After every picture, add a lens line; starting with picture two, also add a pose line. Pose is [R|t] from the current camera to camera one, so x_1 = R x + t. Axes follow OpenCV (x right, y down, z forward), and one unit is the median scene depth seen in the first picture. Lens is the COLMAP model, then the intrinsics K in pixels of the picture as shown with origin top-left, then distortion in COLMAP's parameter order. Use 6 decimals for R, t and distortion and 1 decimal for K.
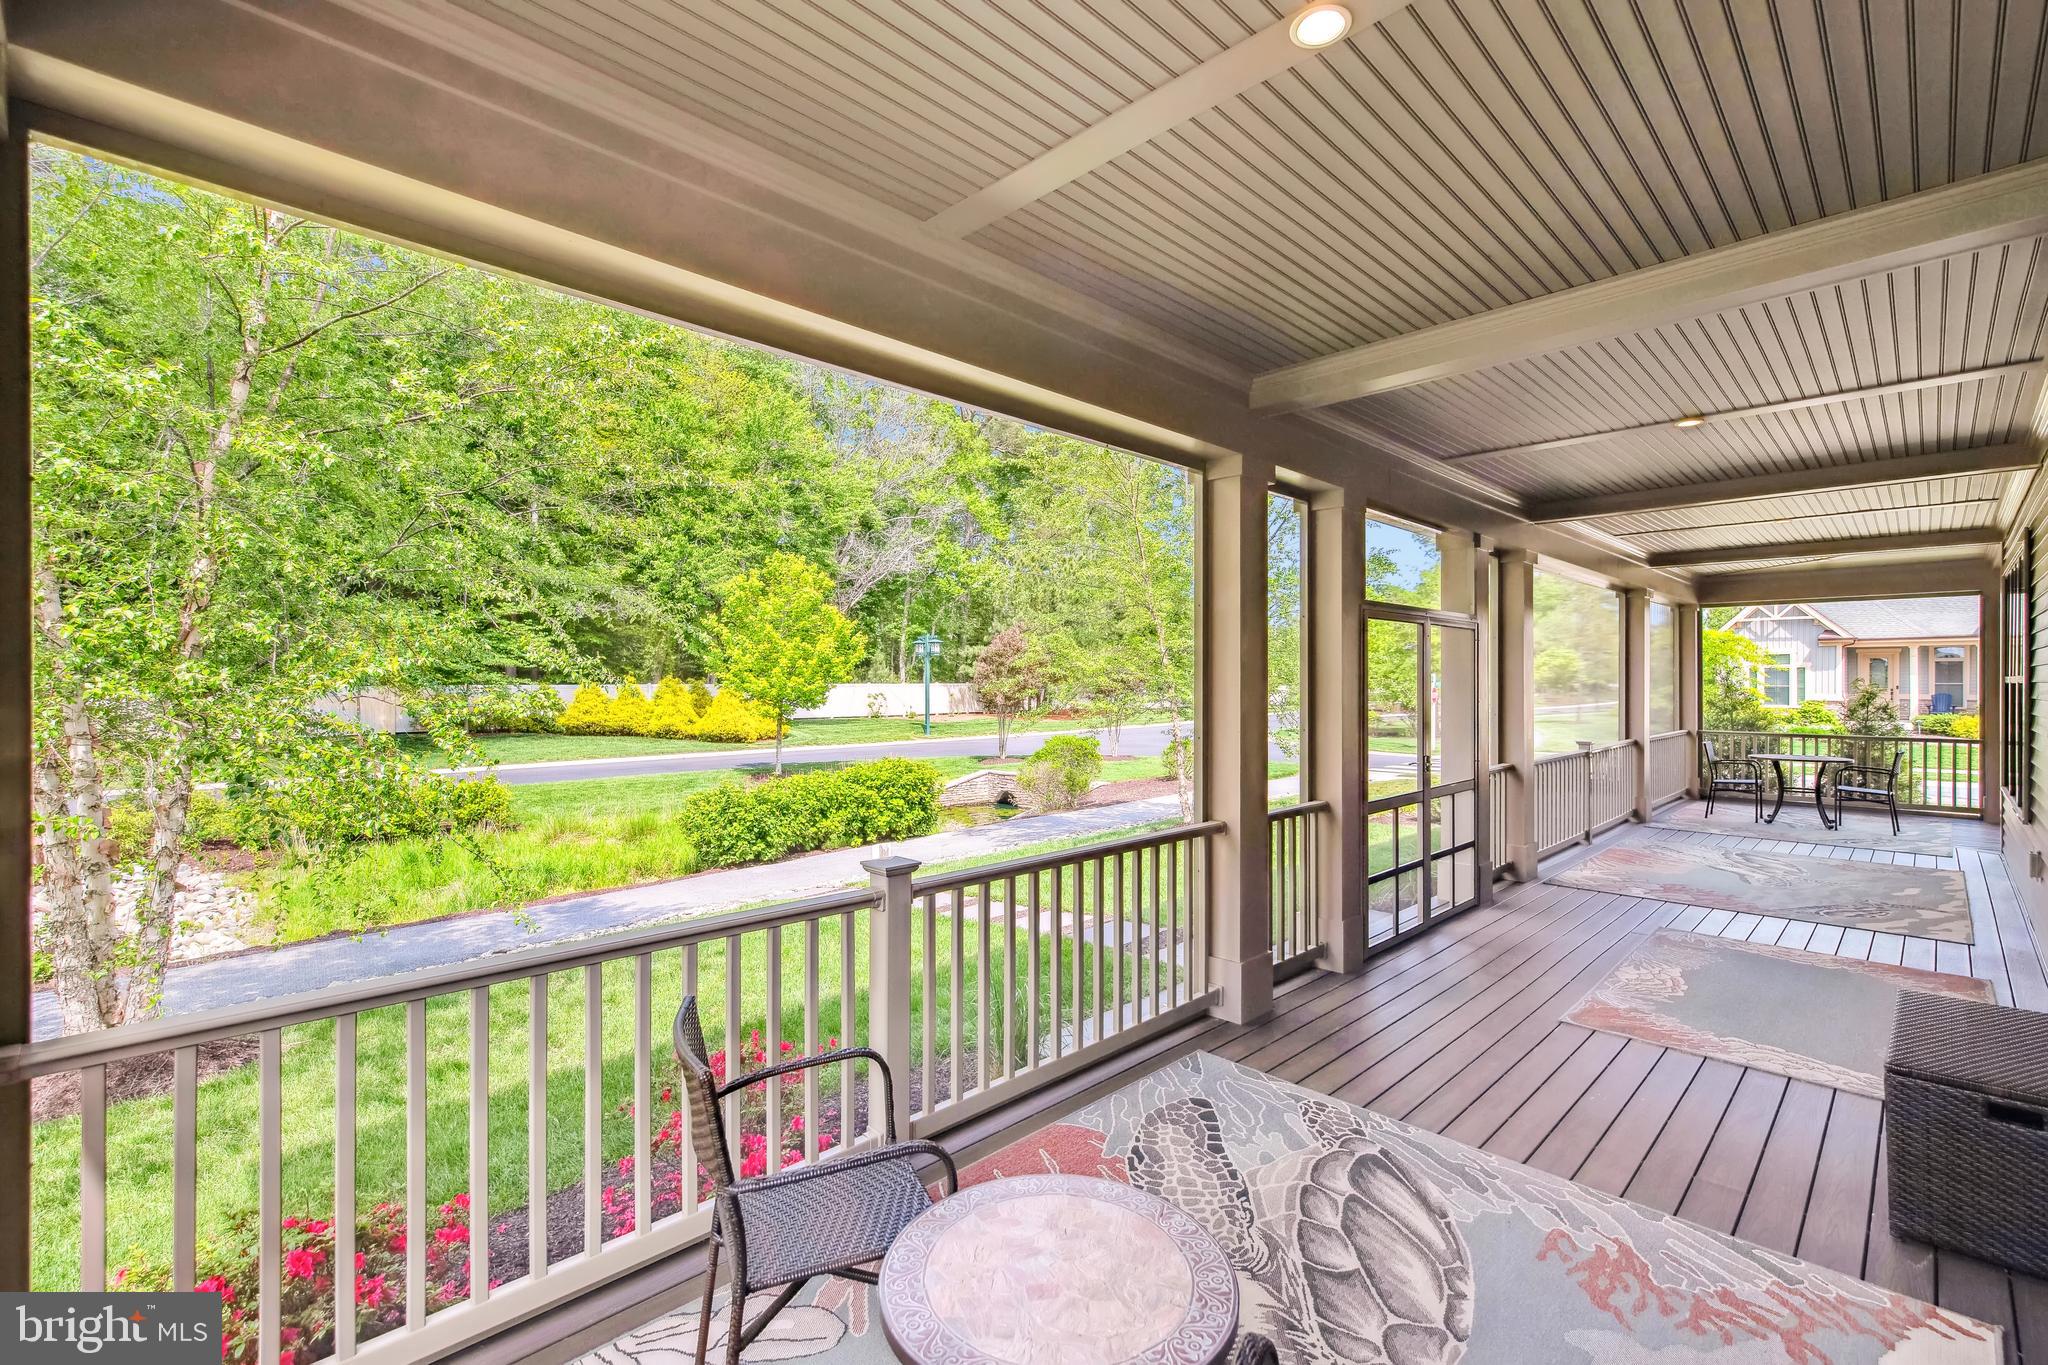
lens RADIAL K [[889.1, 0, 1036.7], [0, 889.1, 666.4], [0, 0, 1]] dist [0.002479, -0.000122]
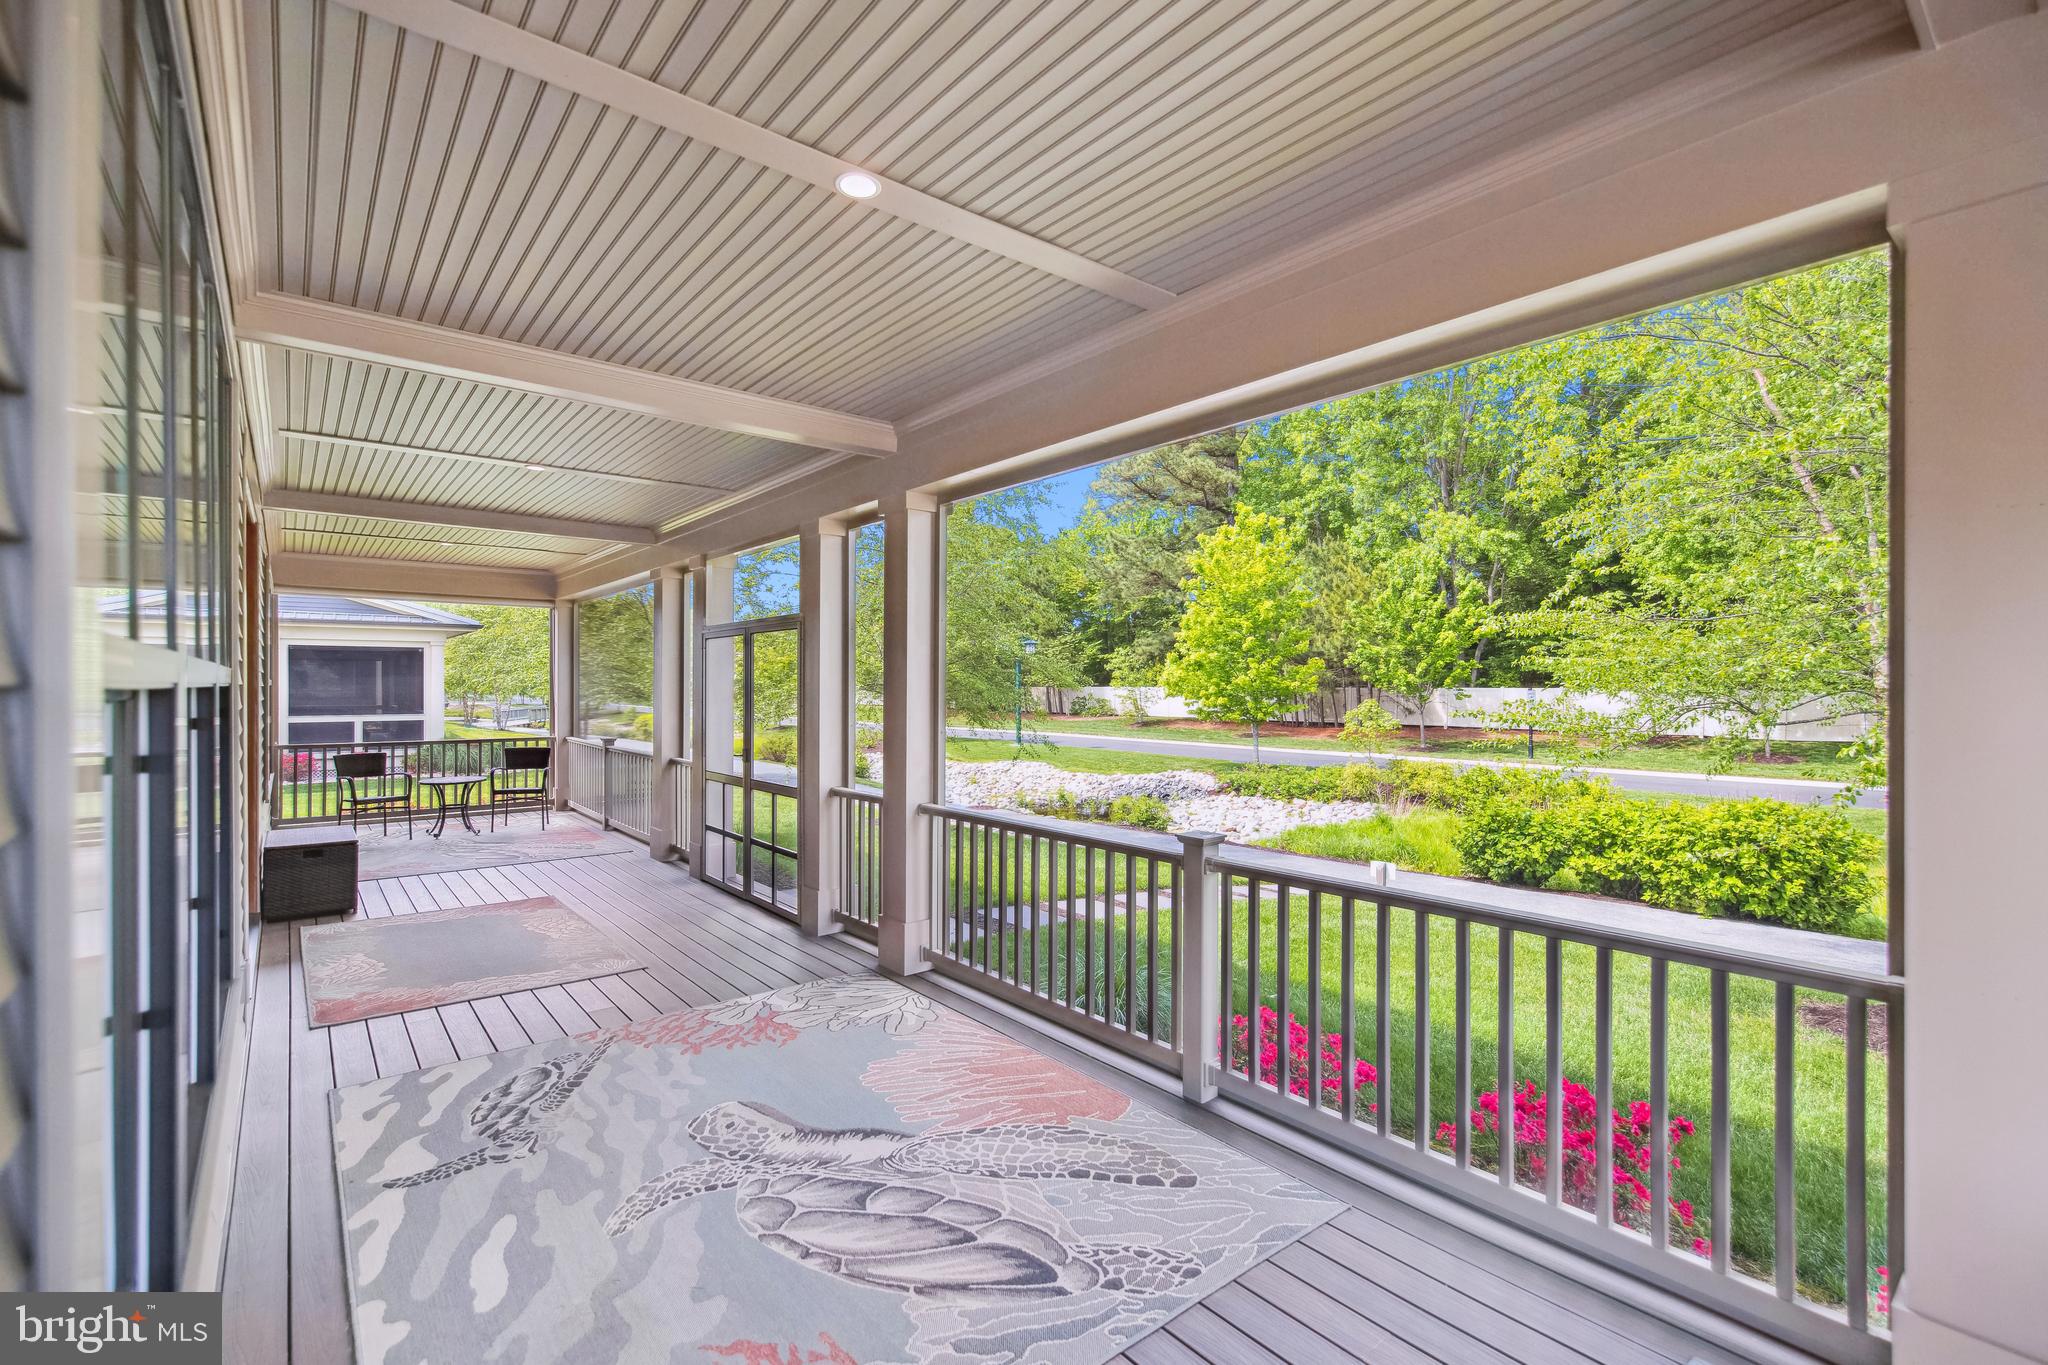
lens RADIAL K [[903.9, 0, 1047.4], [0, 903.9, 652.1], [0, 0, 1]] dist [0.002287, 0.000092]
pose [[-0.080228, -0.033641, -0.996209, 1.247854], [0.015608, 0.999265, -0.035001, 0.022574], [0.996654, -0.018357, -0.079644, 1.114705]]
